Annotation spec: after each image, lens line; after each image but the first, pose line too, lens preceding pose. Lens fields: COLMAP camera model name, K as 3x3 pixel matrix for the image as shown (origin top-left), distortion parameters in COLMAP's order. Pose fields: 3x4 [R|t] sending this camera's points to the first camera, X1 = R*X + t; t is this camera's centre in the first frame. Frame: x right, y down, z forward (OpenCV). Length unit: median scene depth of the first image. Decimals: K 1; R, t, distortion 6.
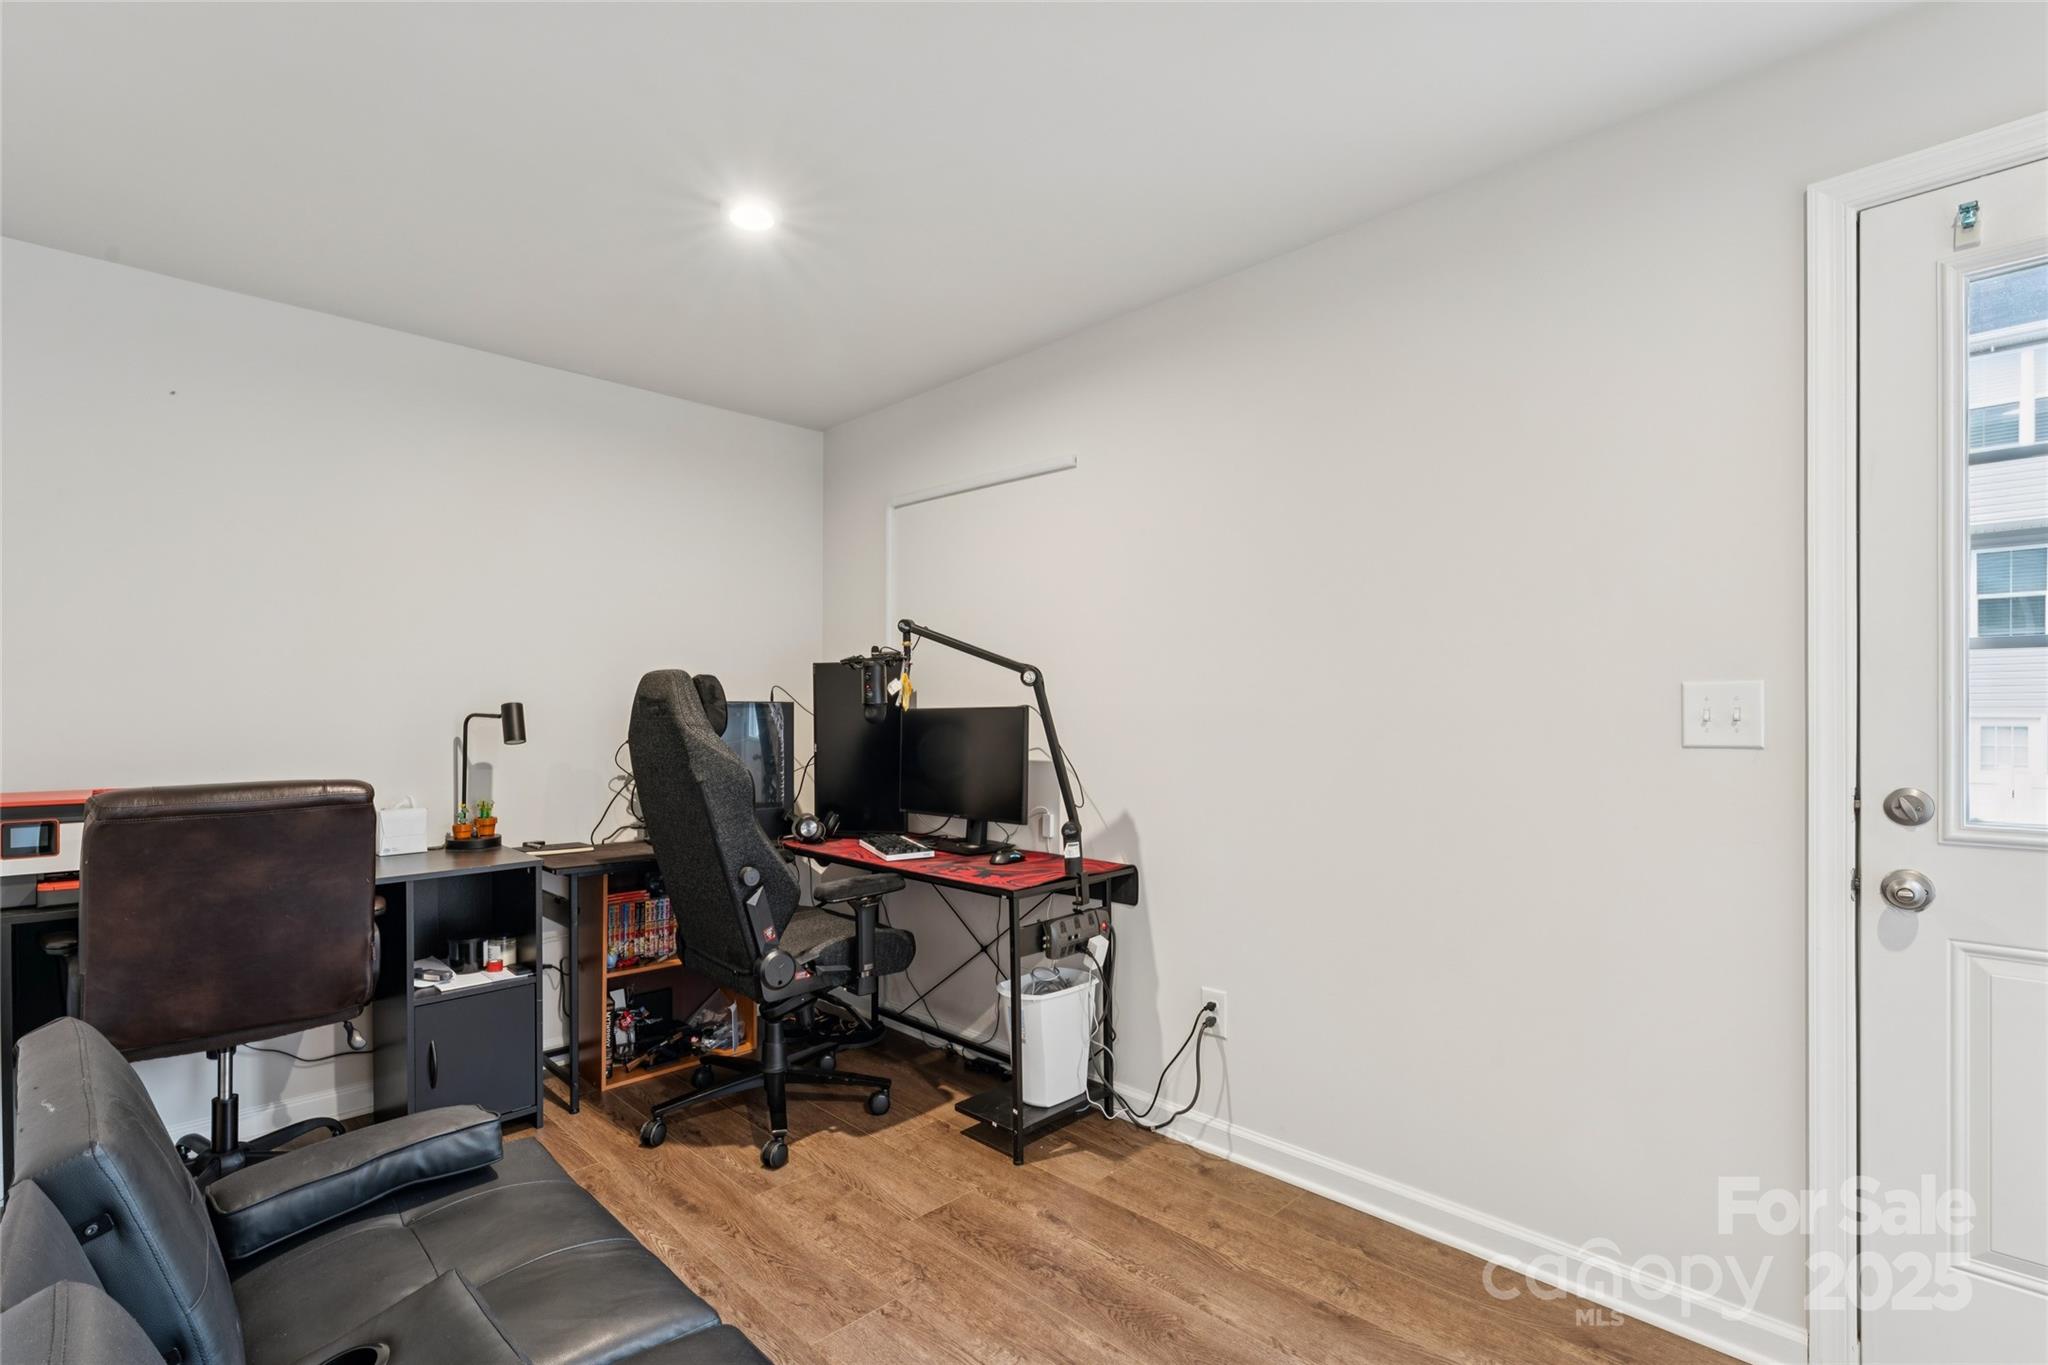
lens RADIAL K [[957.1, 0, 1024.8], [0, 957.1, 711.1], [0, 0, 1]] dist [0.000634, 0.000096]
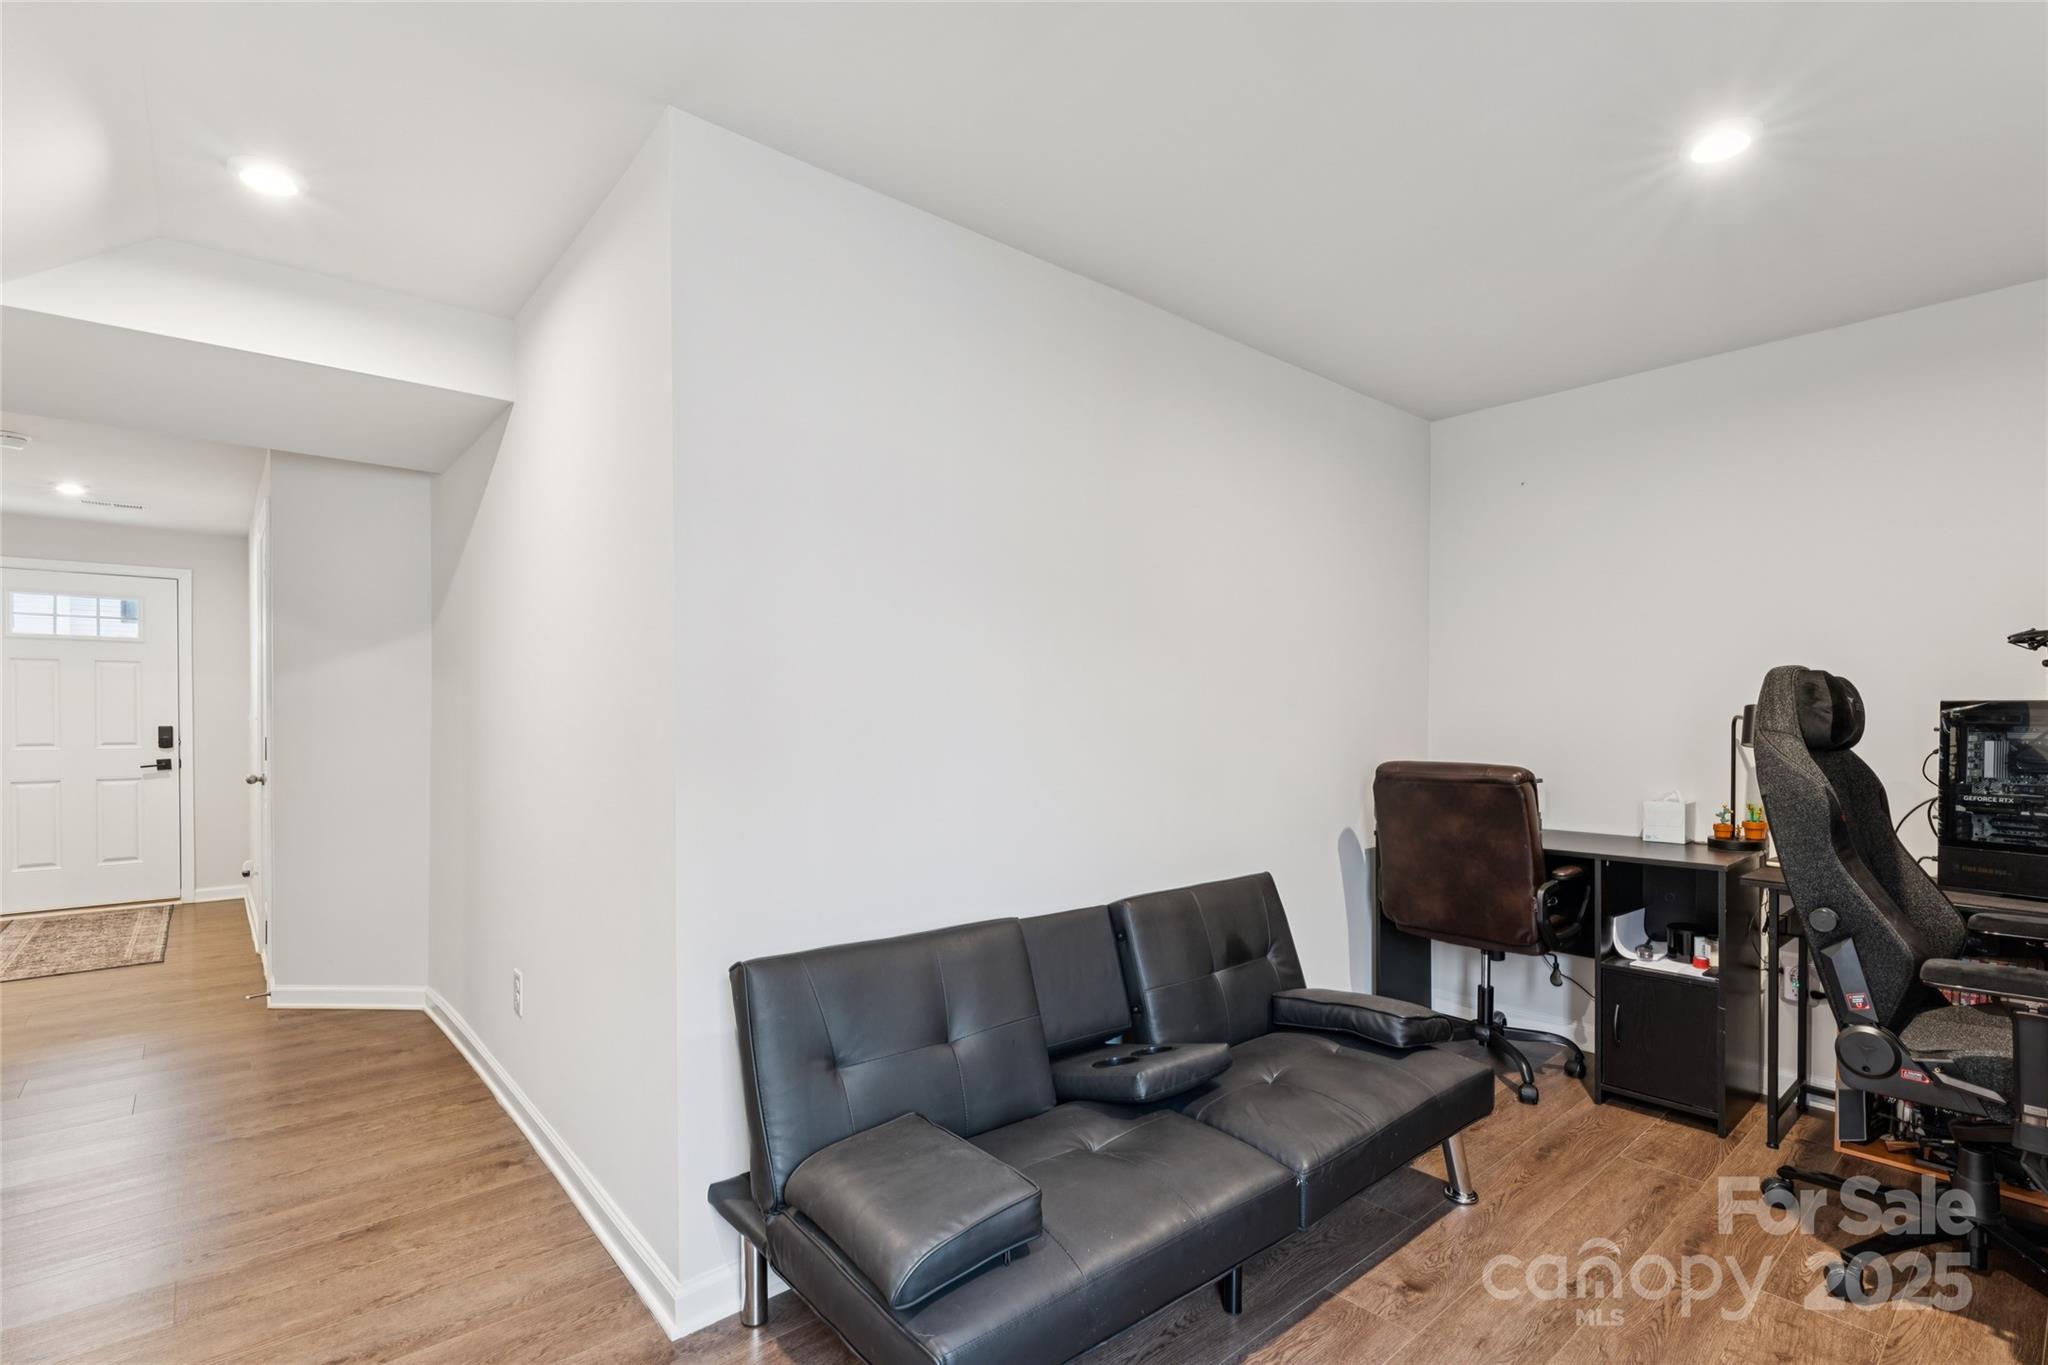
lens RADIAL K [[957.1, 0, 1024.8], [0, 957.1, 711.1], [0, 0, 1]] dist [0.000634, 0.000096]
pose [[-0.063537, 0.004416, -0.997970, 0.595413], [-0.001047, 0.999989, 0.004491, -0.007048], [0.997979, 0.001330, -0.063532, 0.402053]]
